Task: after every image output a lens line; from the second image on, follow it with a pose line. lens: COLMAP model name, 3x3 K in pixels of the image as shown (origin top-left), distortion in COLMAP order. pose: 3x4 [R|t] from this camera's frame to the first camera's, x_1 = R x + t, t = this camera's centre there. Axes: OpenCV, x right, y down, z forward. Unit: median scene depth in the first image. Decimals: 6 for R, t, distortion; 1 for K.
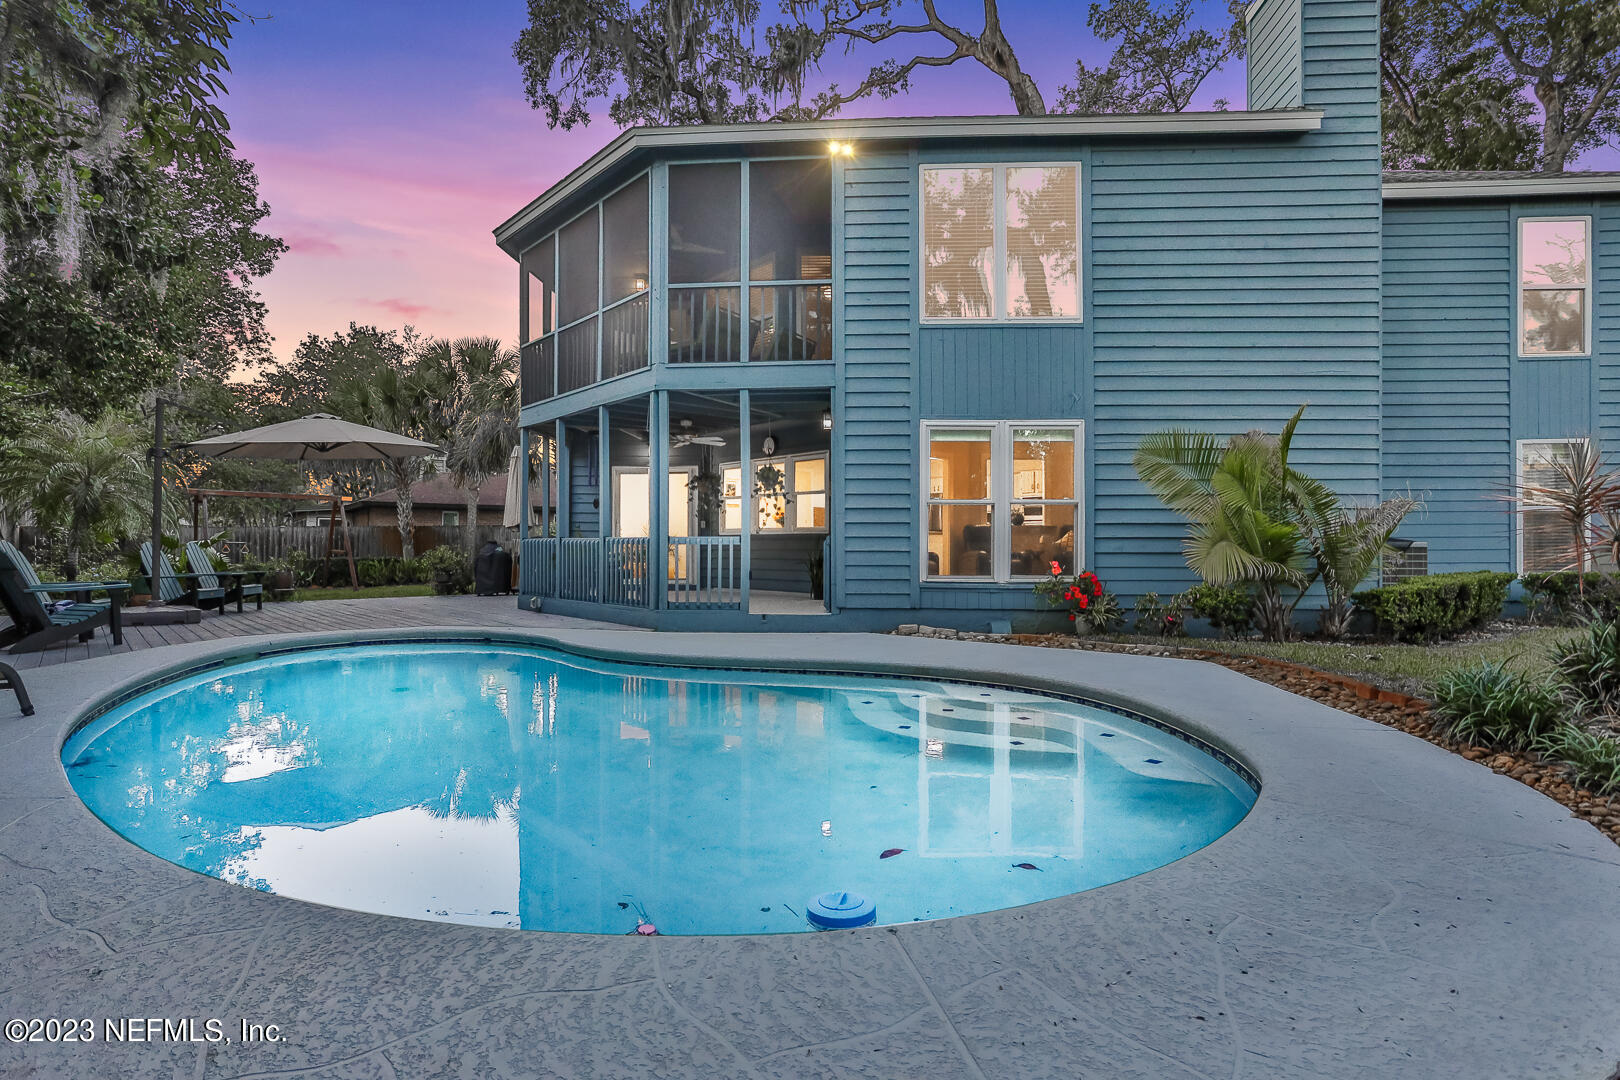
lens RADIAL K [[840.6, 0, 810.0], [0, 840.6, 540.0], [0, 0, 1]] dist [-0.069740, 0.105984]
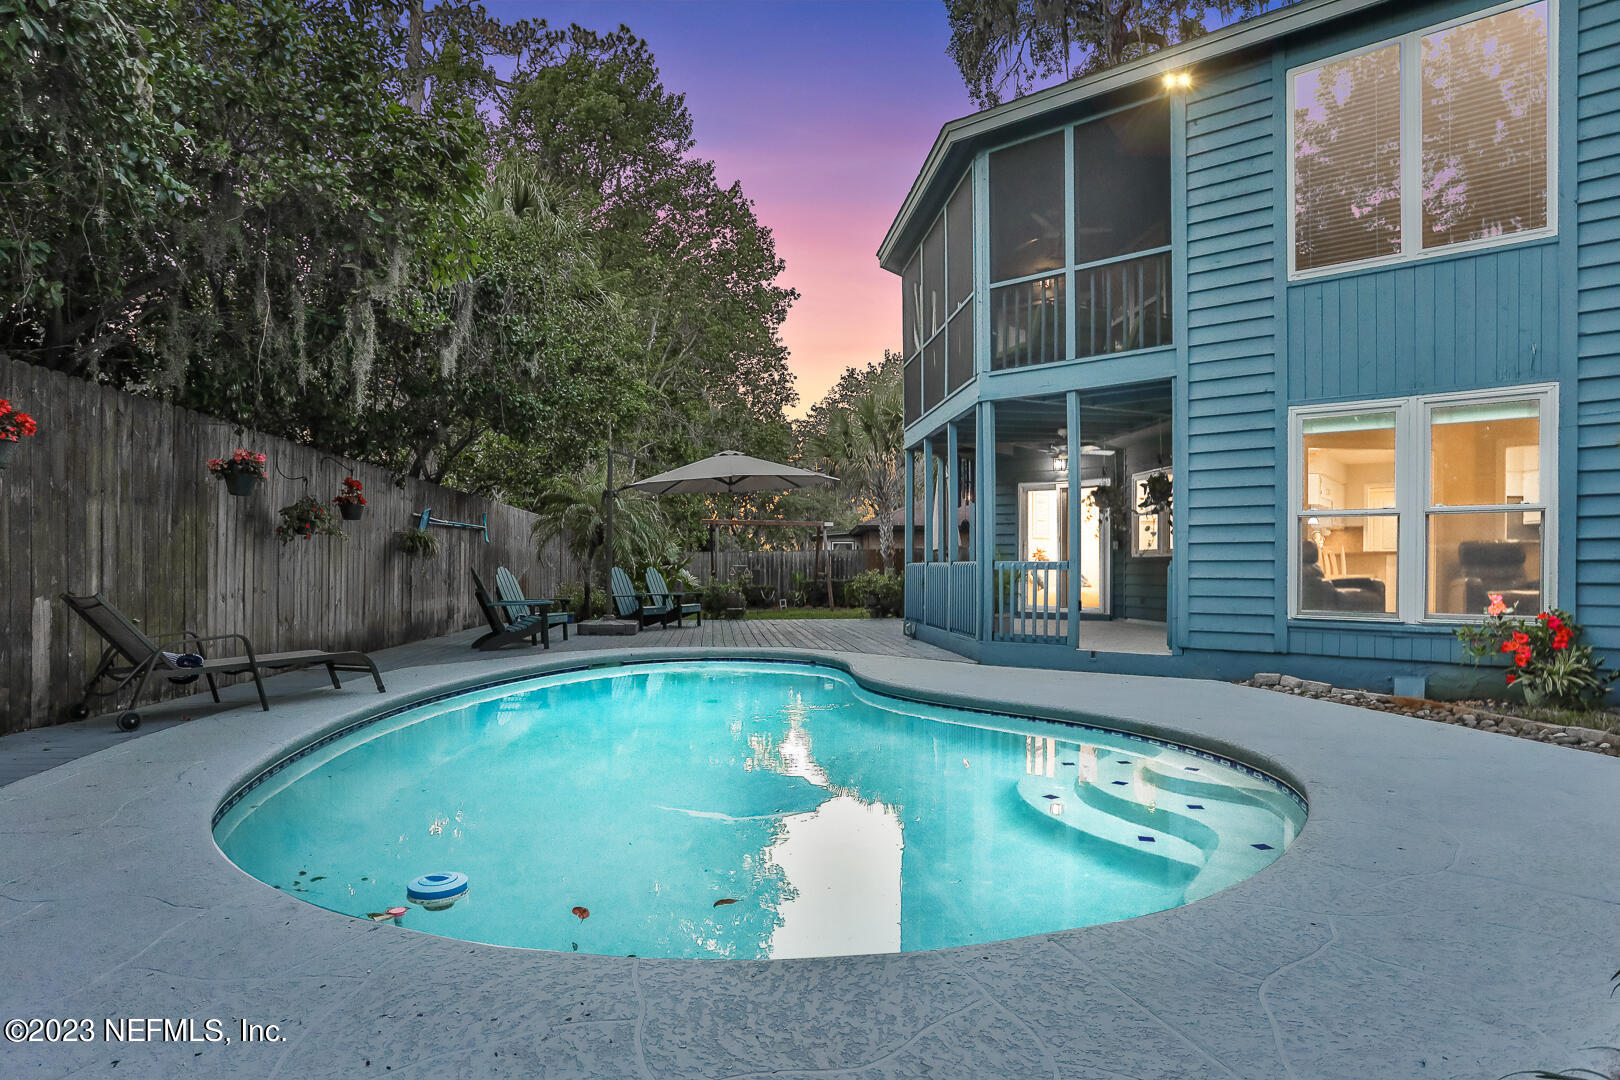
lens RADIAL K [[927.1, 0, 815.5], [0, 927.1, 563.6], [0, 0, 1]] dist [-0.045639, 0.043811]
pose [[0.820848, -0.002383, -0.571141, 0.246763], [0.003935, 0.999991, 0.001483, -0.003474], [0.571133, -0.003465, 0.820851, 0.062708]]
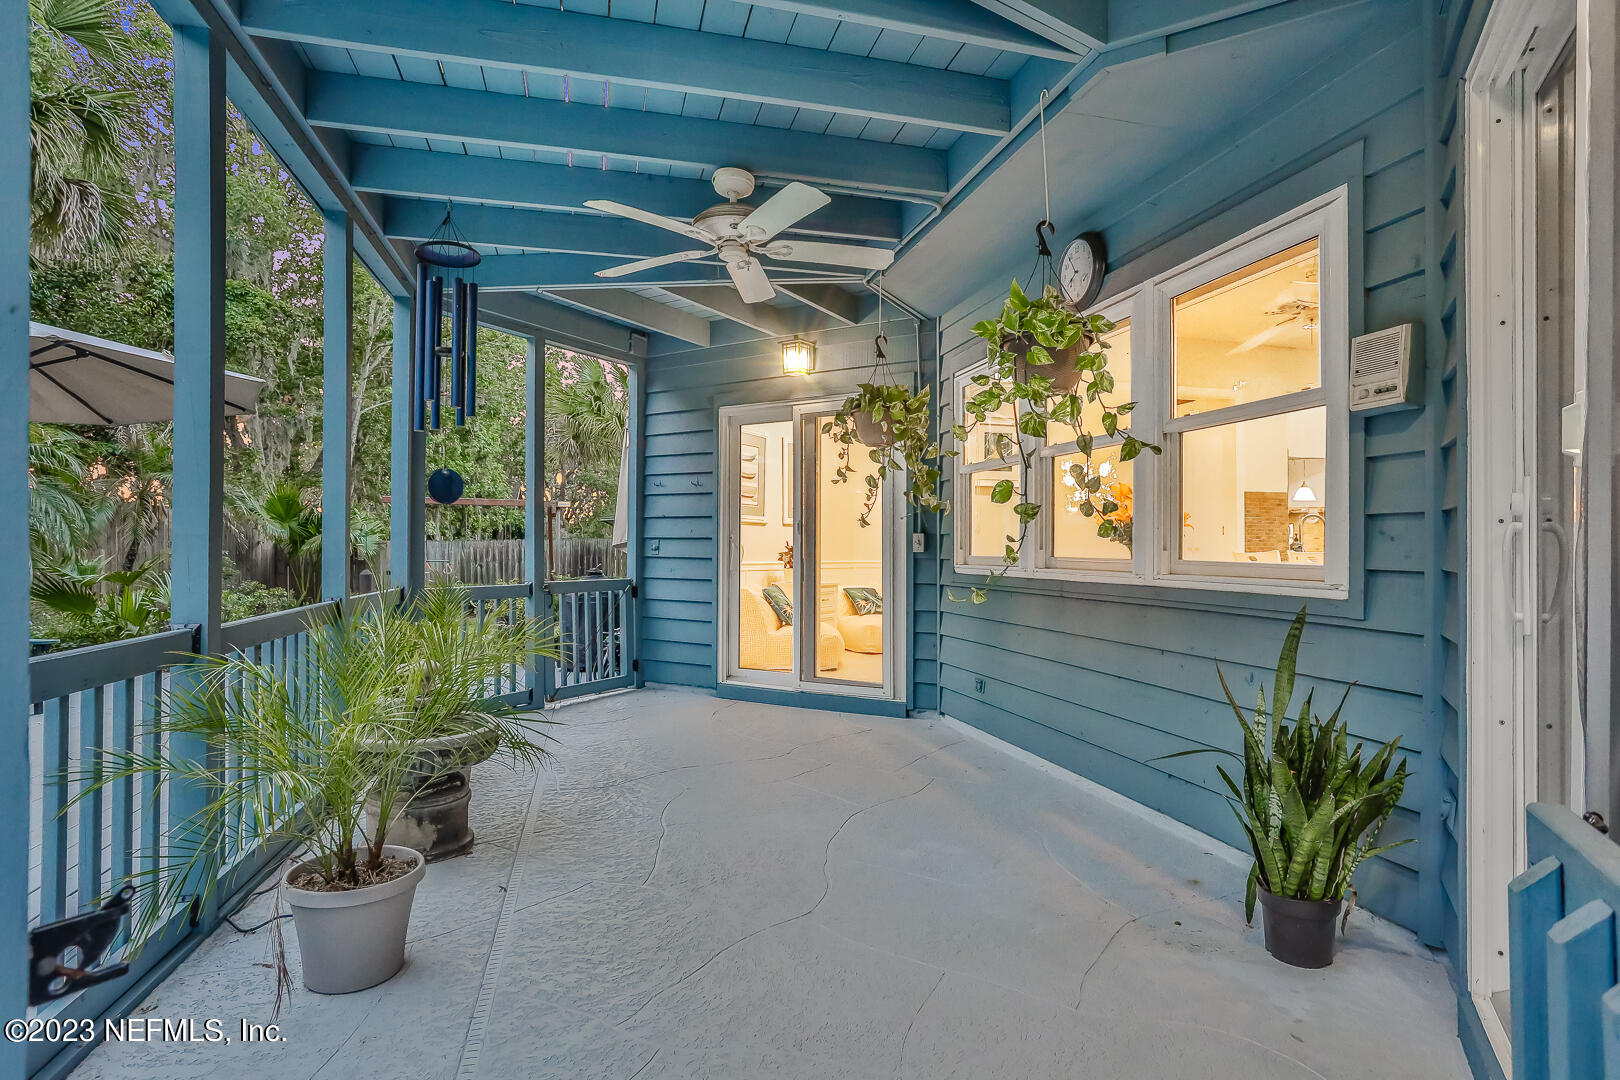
lens RADIAL K [[859.0, 0, 810.0], [0, 859.0, 540.0], [0, 0, 1]] dist [-0.005878, -0.000859]
pose [[0.902922, -0.005691, -0.429767, -0.009478], [0.006487, 0.999979, 0.000386, -0.030992], [0.429755, -0.003136, 0.902940, 0.960985]]
